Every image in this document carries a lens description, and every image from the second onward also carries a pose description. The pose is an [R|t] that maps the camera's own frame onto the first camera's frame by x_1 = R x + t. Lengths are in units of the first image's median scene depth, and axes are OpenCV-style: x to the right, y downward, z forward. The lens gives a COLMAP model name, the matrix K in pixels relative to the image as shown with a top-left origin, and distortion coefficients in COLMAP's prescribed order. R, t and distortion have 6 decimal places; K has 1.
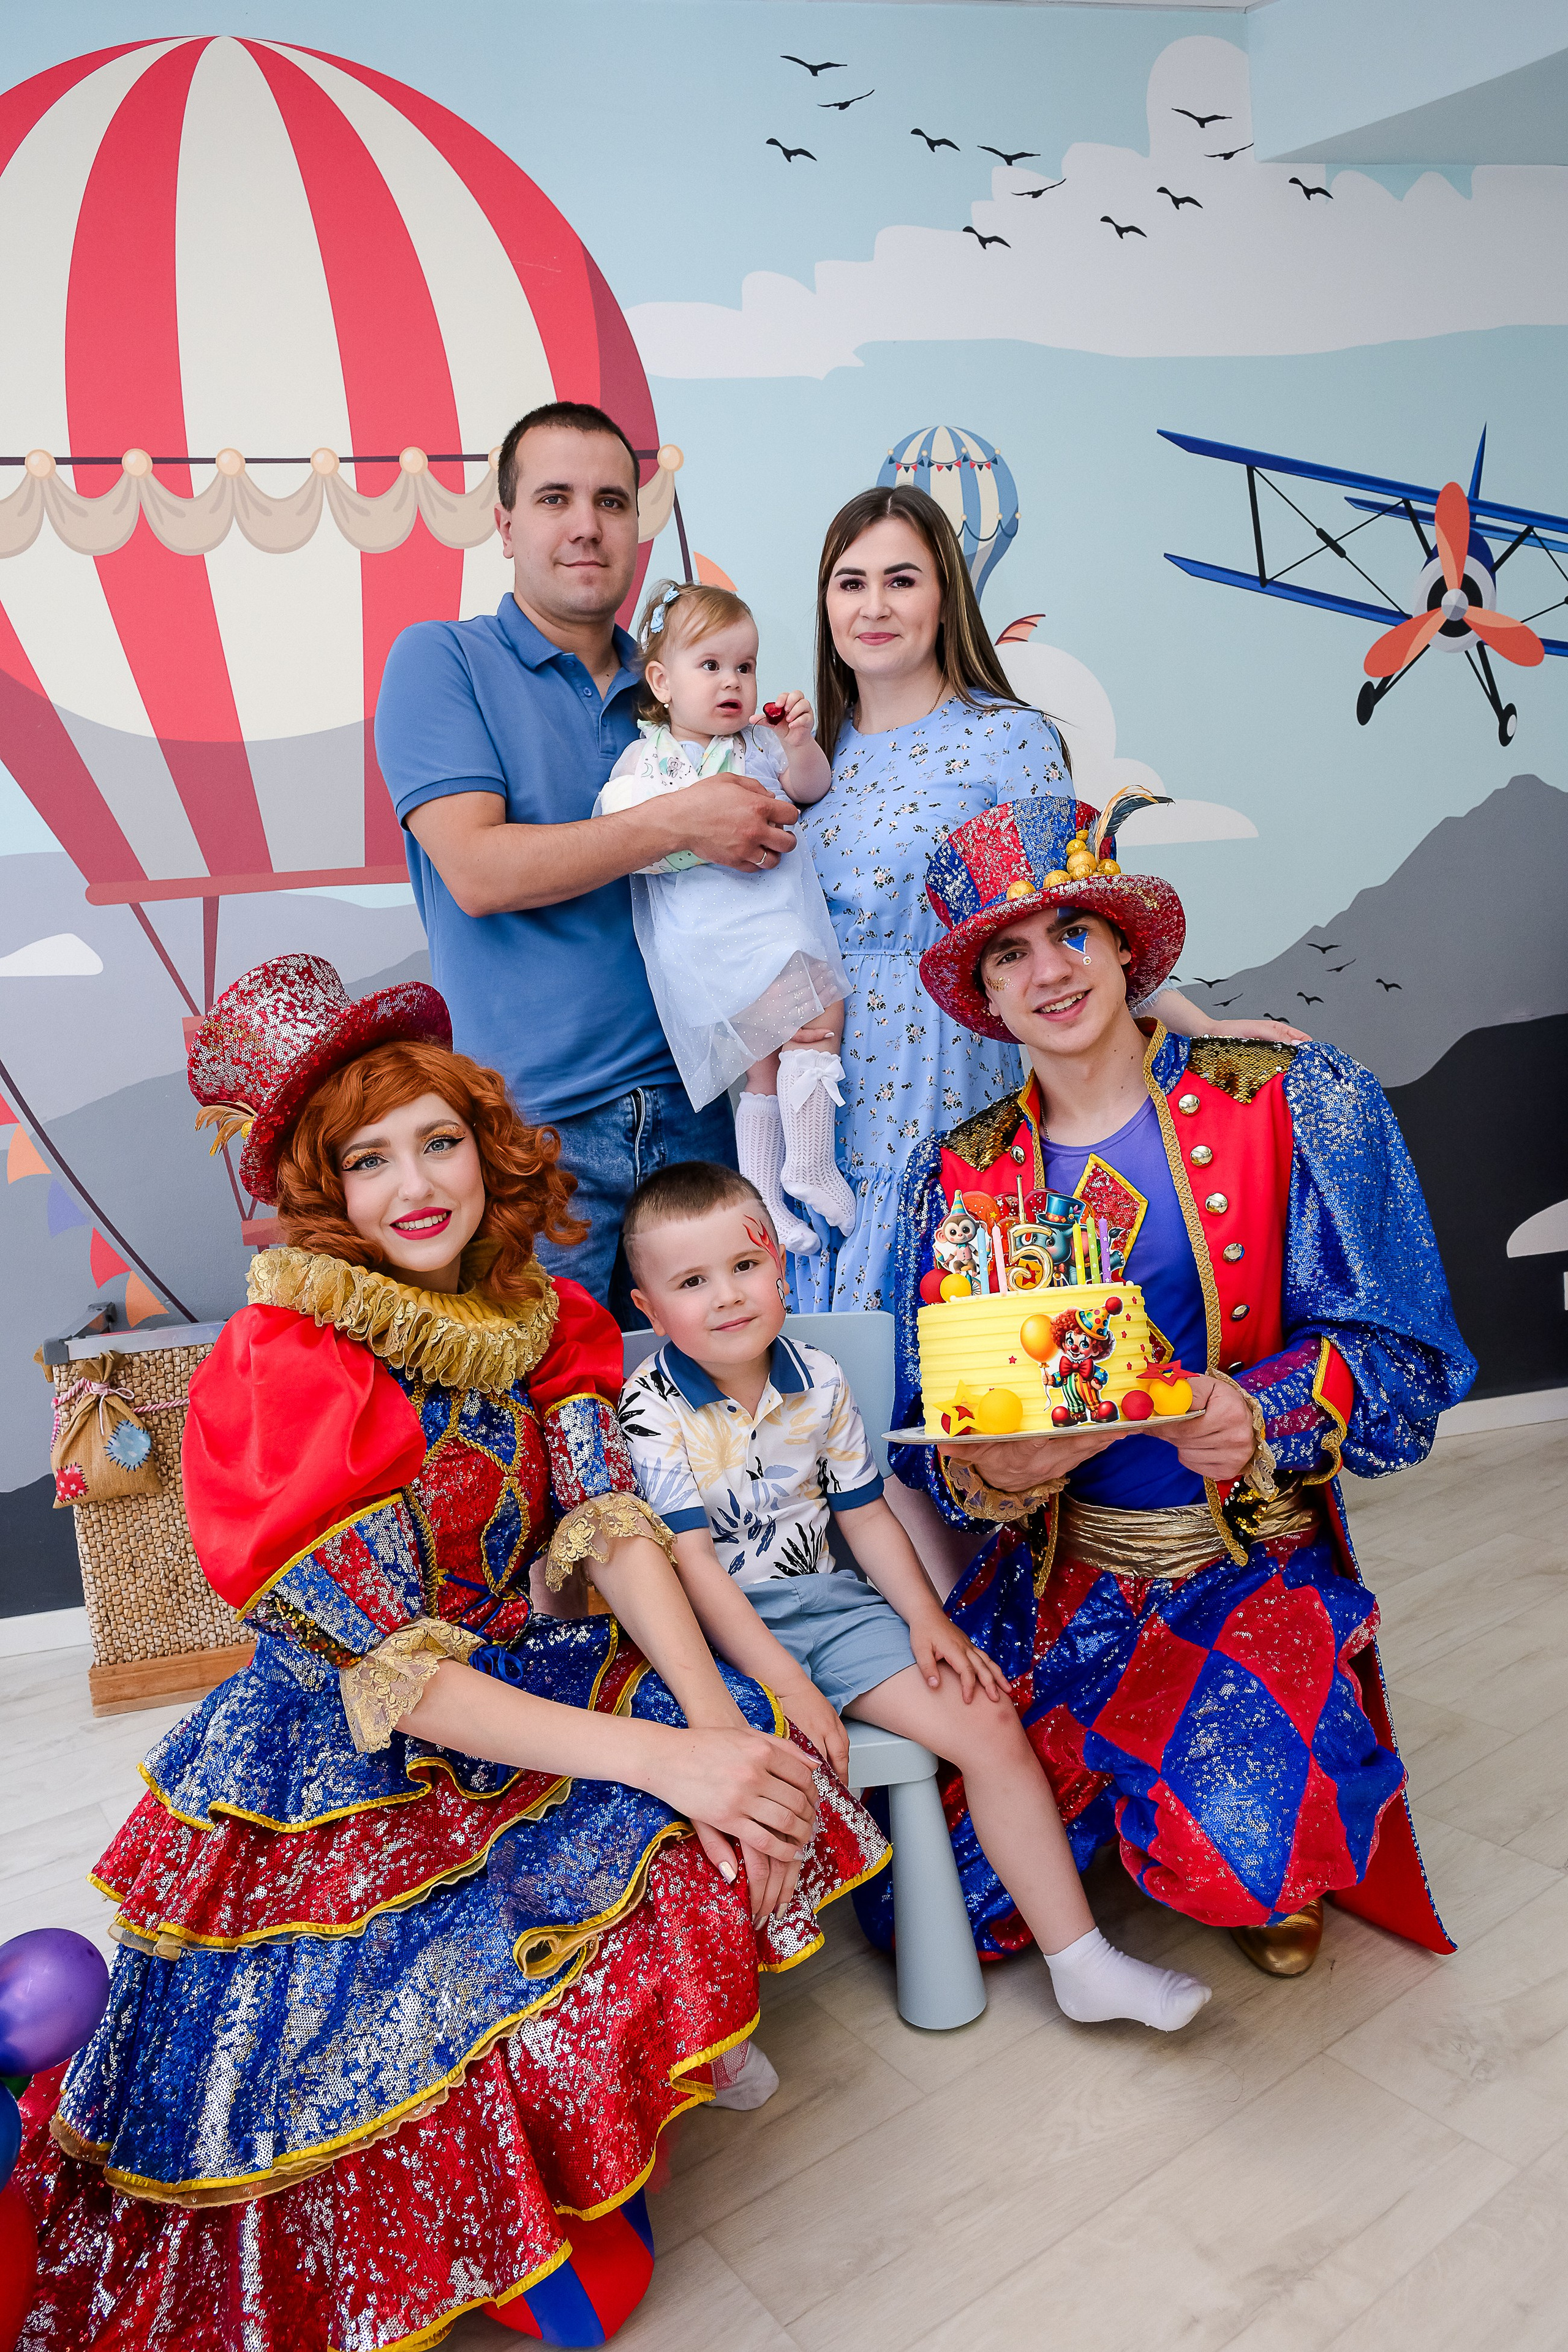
lens RADIAL K [[1530.7, 0, 807.5], [0, 1530.7, 1179.9], [0, 0, 1]] dist [0.003624, -0.018173]
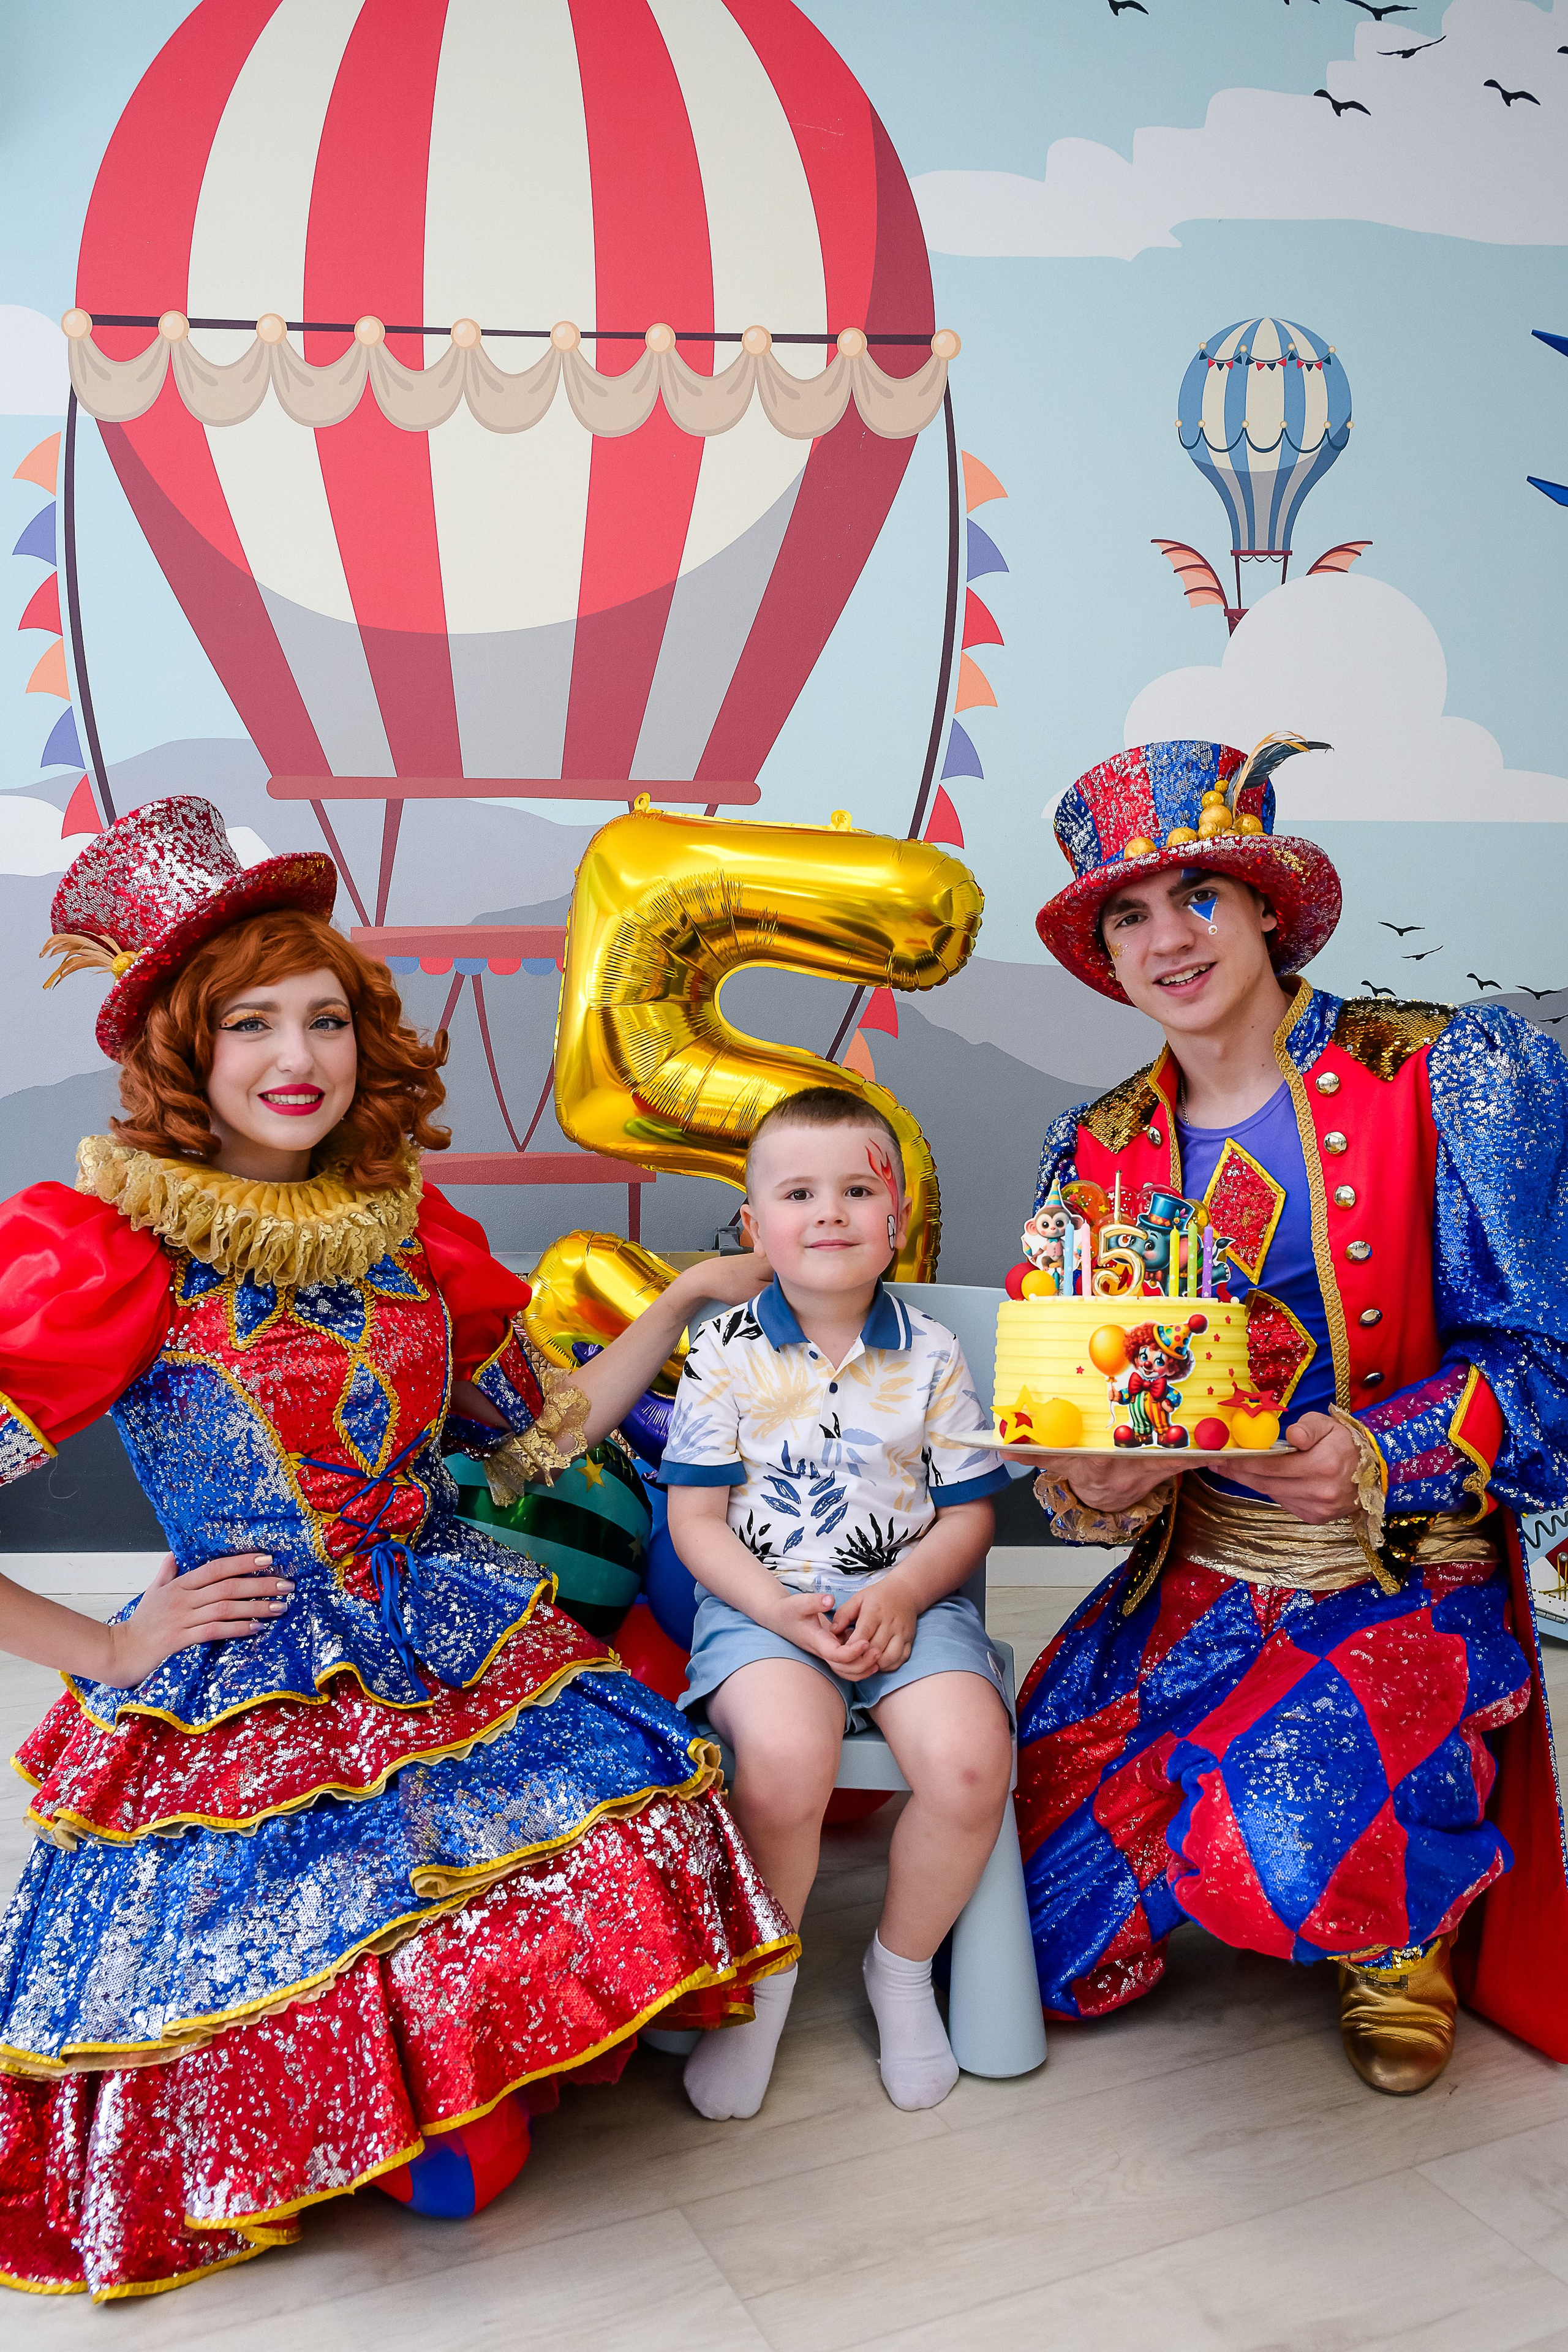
lens RADIAL K [[1805.1, 0, 787.7], [0, 1805.1, 1121.5], [0, 0, 1]] dist [-0.002962, -0.012906]
pose [[0.980497, 0.103738, -0.166925, 0.117086], [-0.108893, 0.993810, -0.022004, 0.014715], [0.163609, 0.039752, 0.985724, -0.055495]]
